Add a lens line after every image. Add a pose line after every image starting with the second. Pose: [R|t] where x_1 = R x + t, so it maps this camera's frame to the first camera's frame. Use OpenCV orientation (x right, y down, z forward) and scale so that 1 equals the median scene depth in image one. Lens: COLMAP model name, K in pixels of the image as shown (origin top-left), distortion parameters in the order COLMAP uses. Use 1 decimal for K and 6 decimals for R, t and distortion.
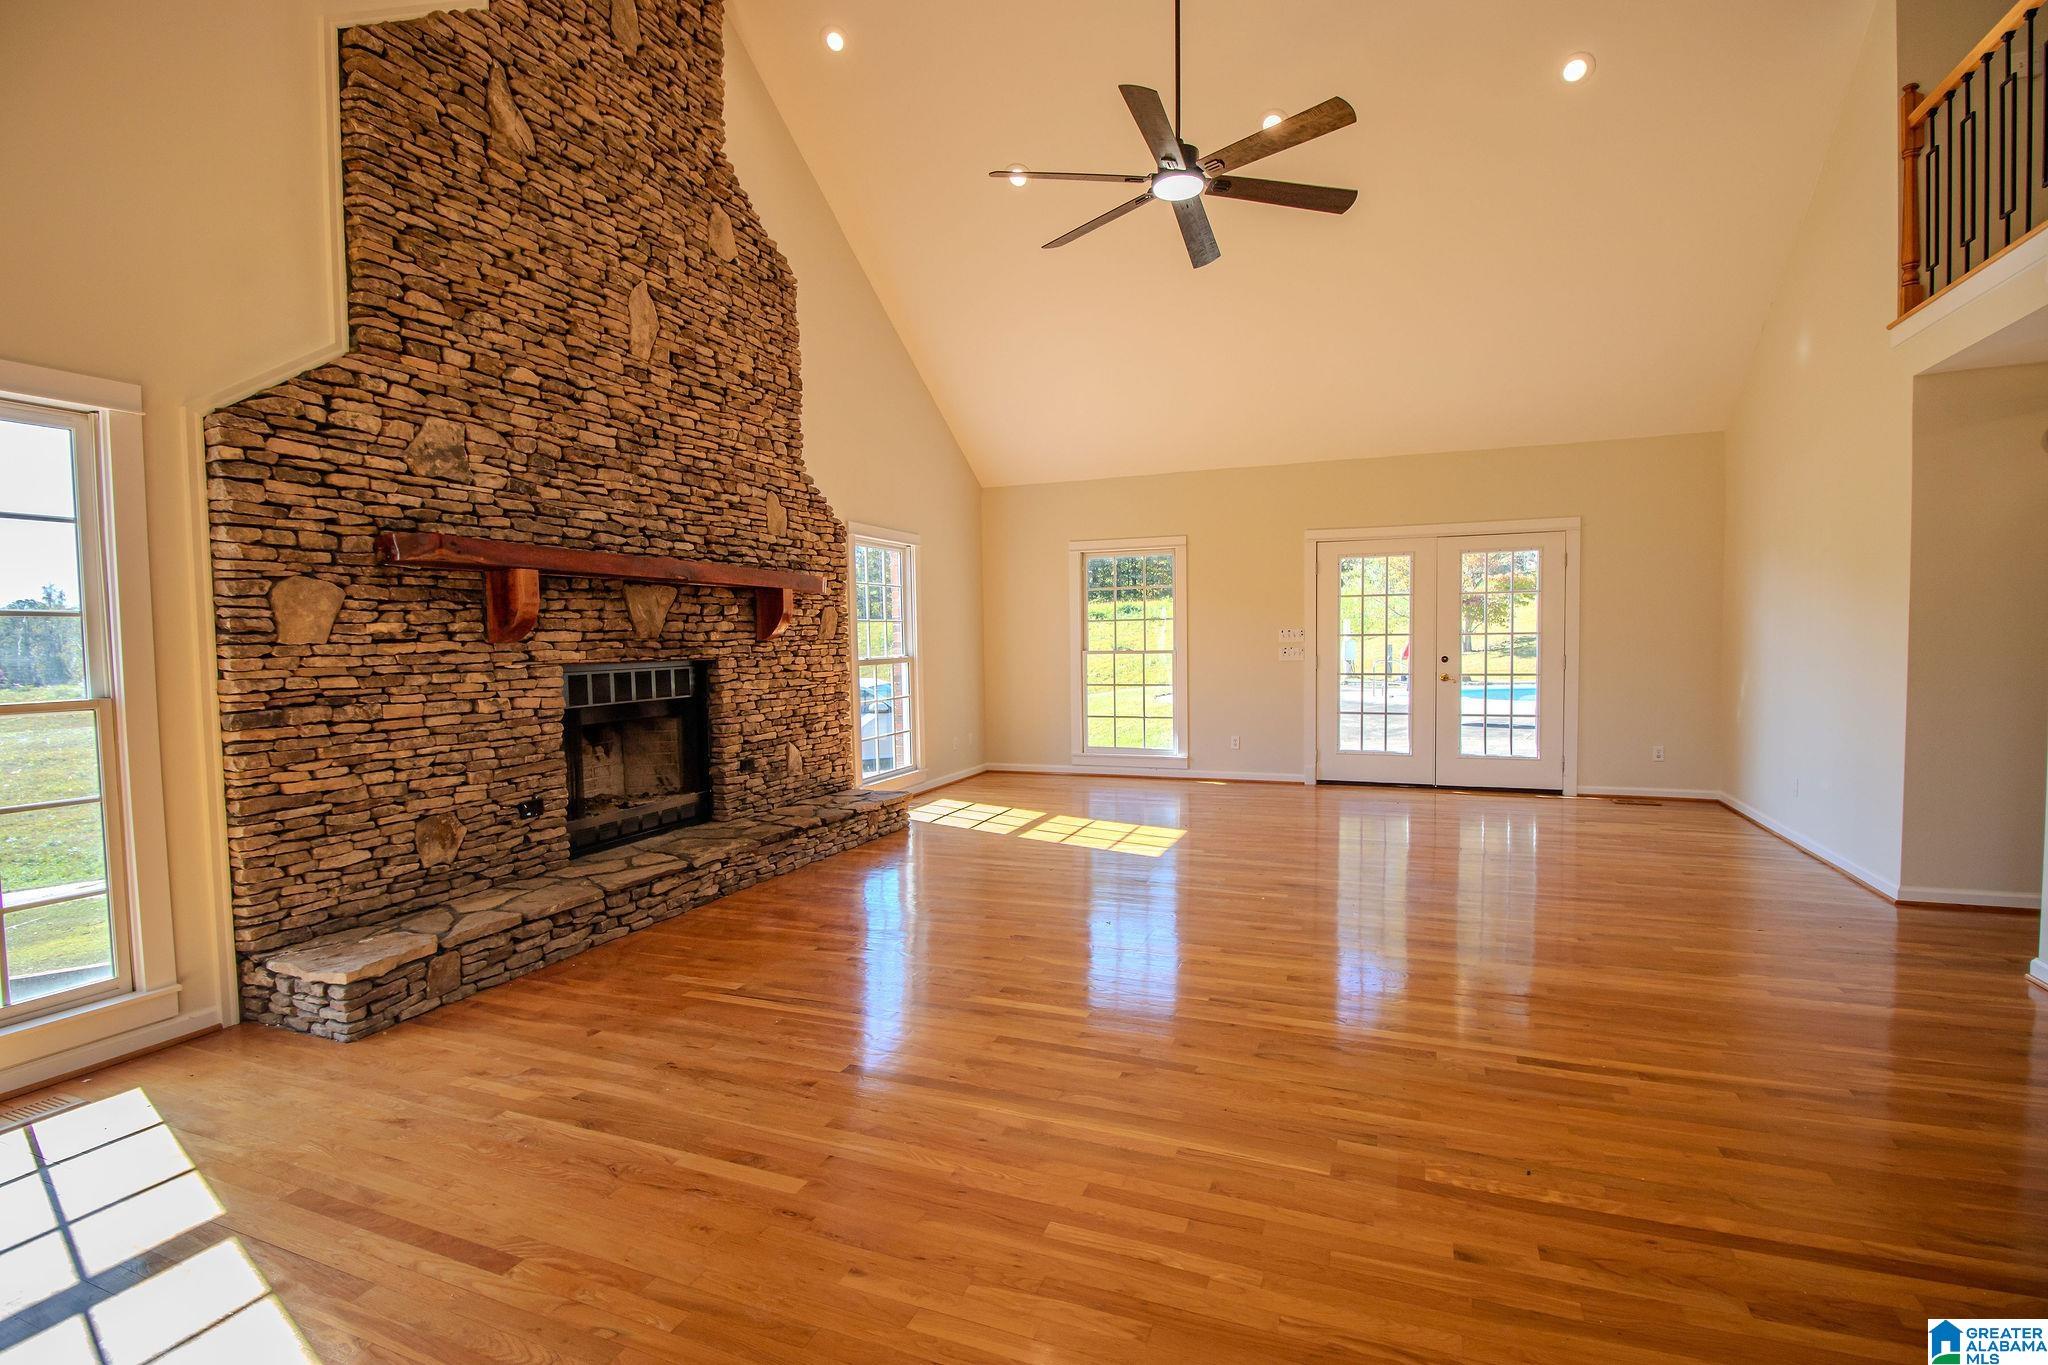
lens RADIAL K [[956.6, 0, 1019.7], [0, 956.6, 685.6], [0, 0, 1]] dist [-0.005351, -0.007474]
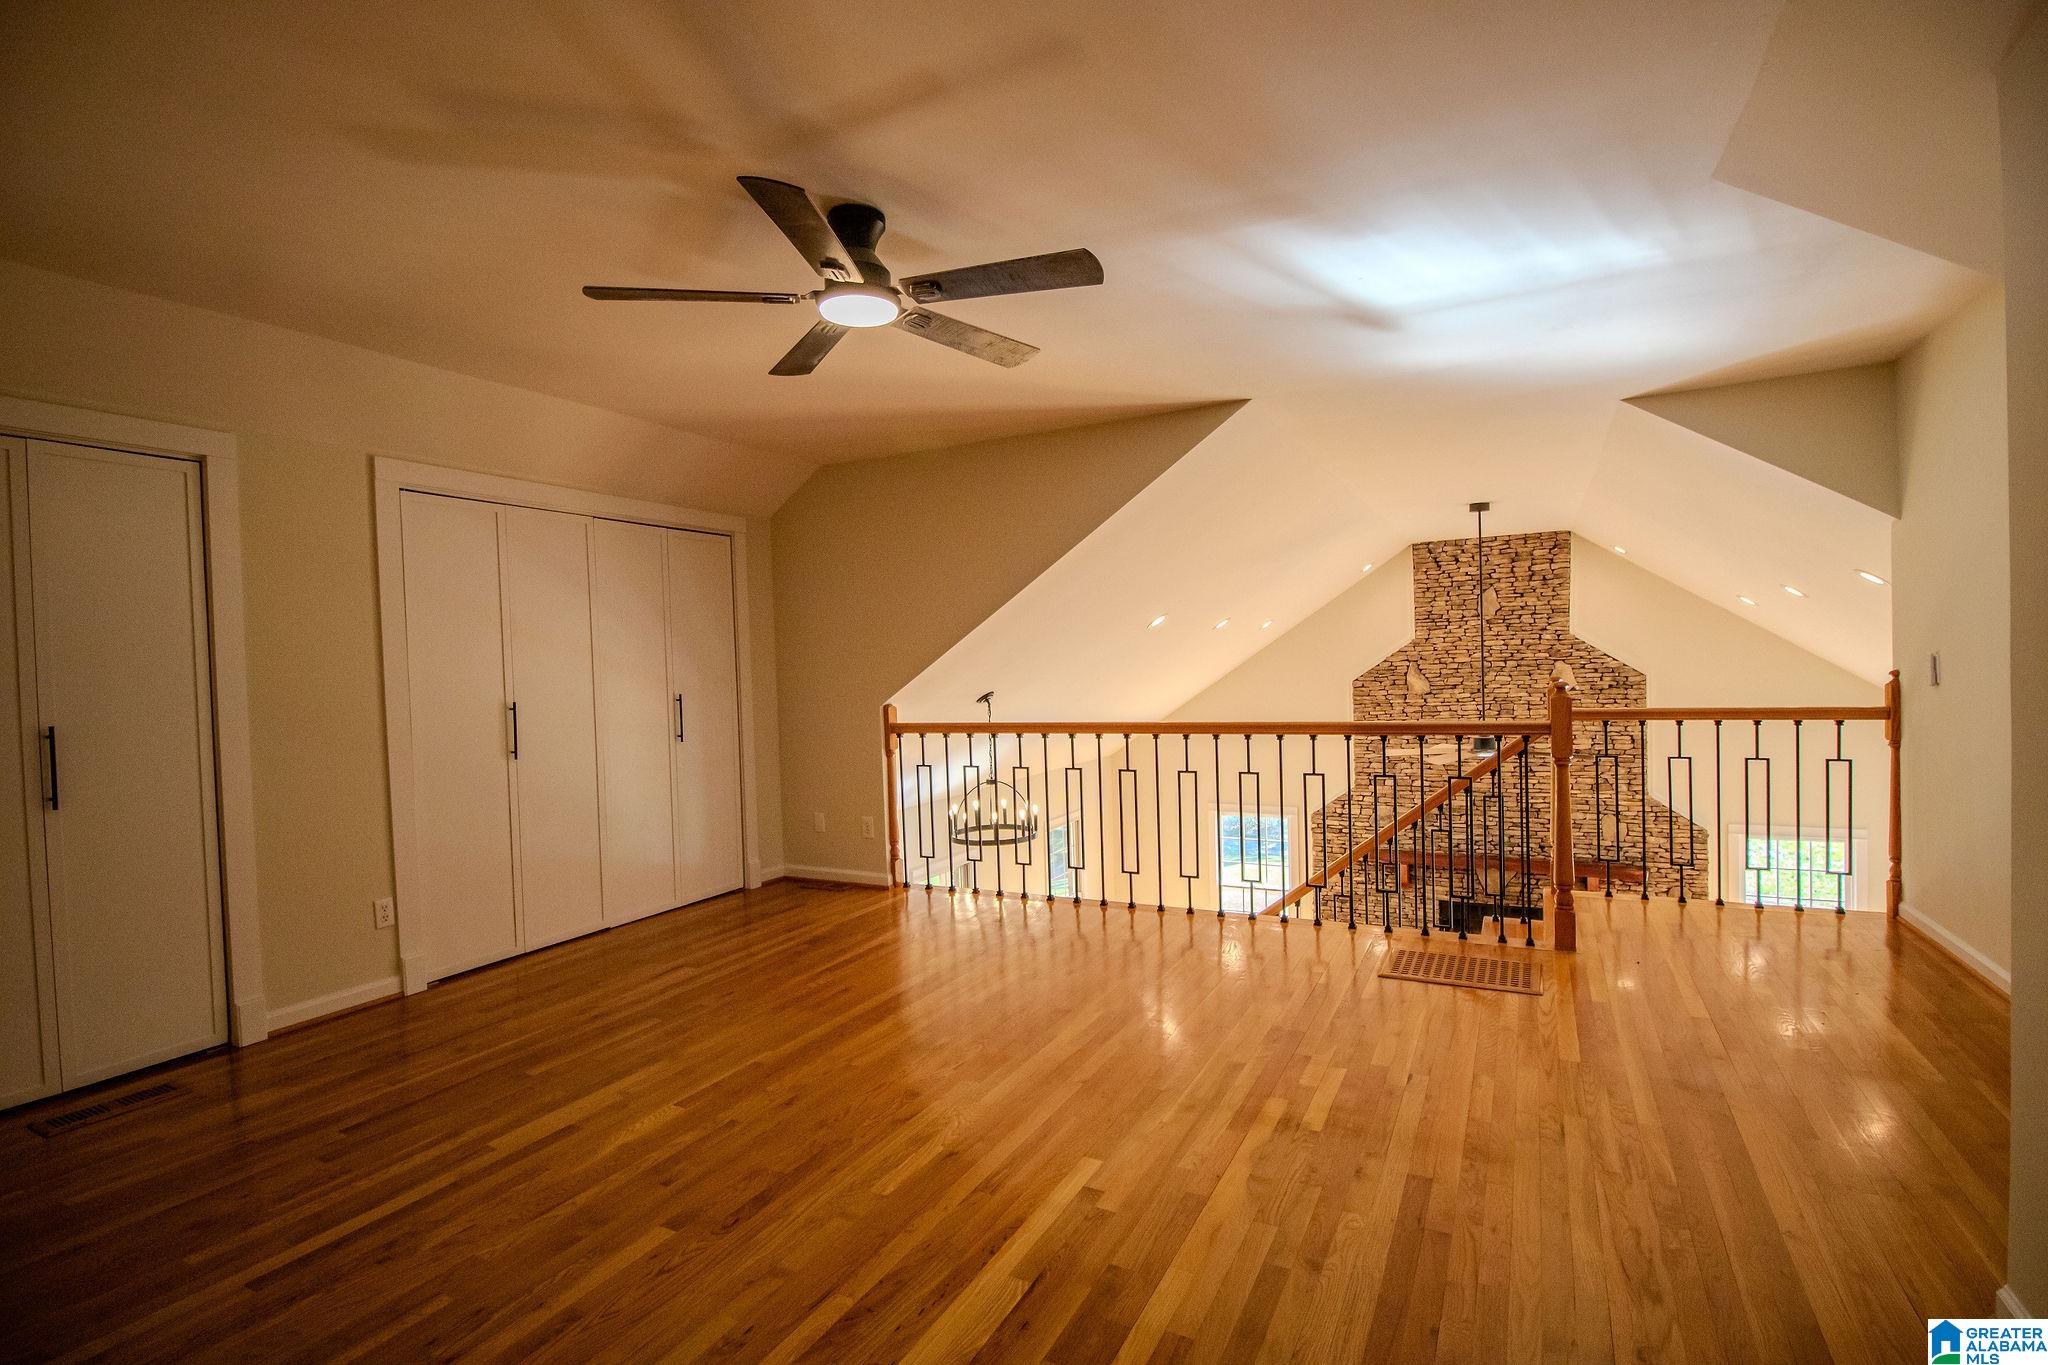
lens RADIAL K [[956.6, 0, 1032.2], [0, 956.6, 690.2], [0, 0, 1]] dist [-0.005351, -0.007474]
pose [[-0.087774, 0.048407, -0.994964, 1.854466], [-0.018047, 0.998577, 0.050175, -0.613005], [0.995977, 0.022360, -0.086775, 0.183445]]
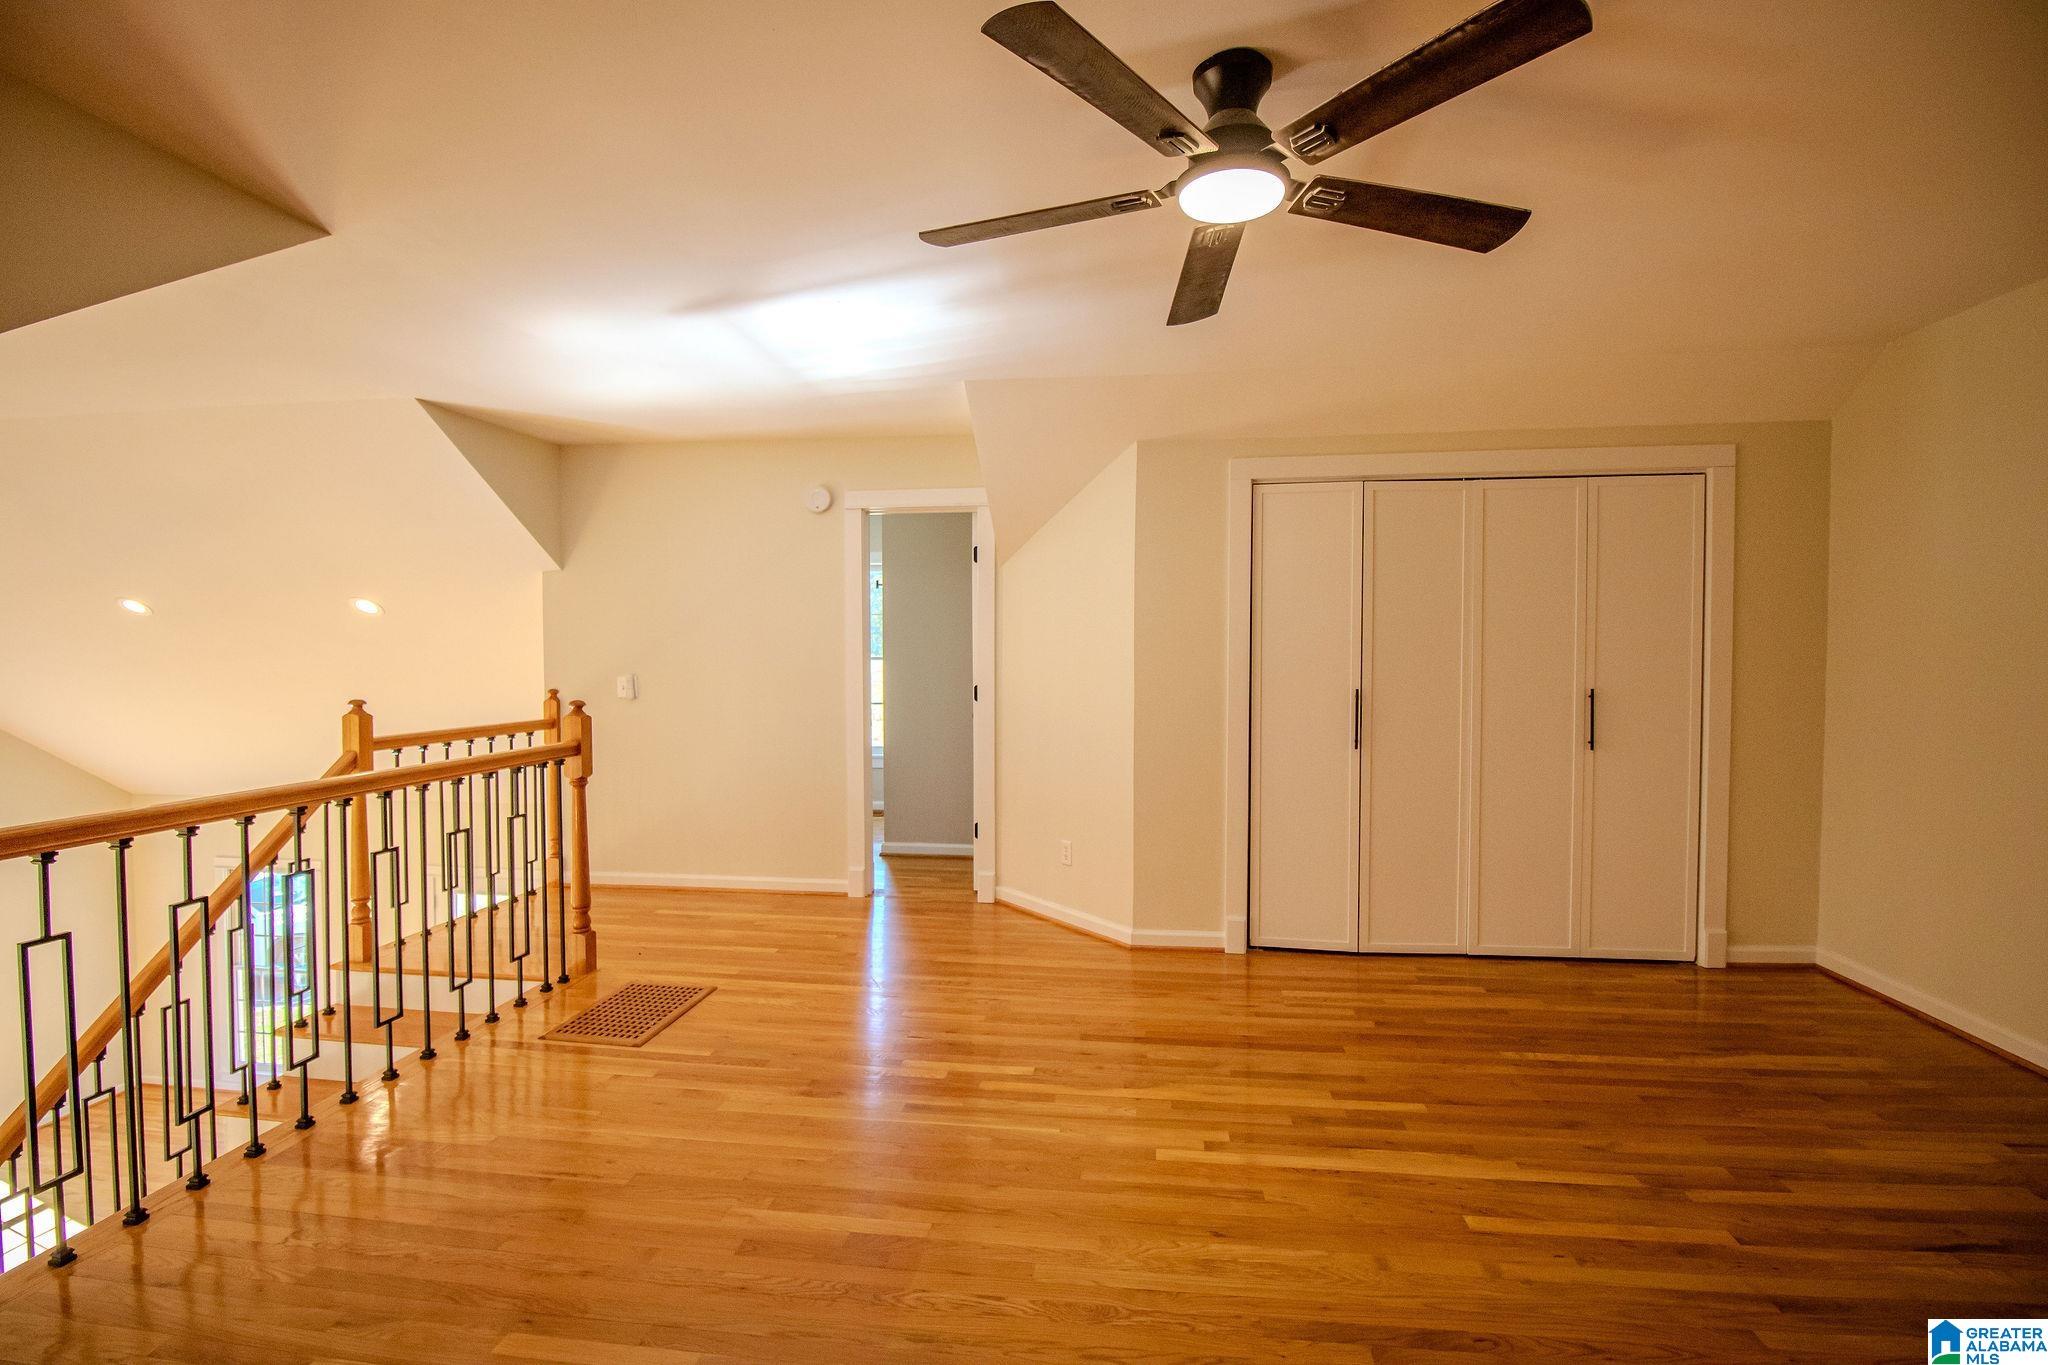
lens RADIAL K [[956.6, 0, 1027.3], [0, 956.6, 682.0], [0, 0, 1]] dist [-0.005351, -0.007474]
pose [[0.964928, 0.010738, 0.262294, 1.138109], [-0.003824, 0.999632, -0.026854, -0.581376], [-0.262486, 0.024909, 0.964614, -0.322189]]
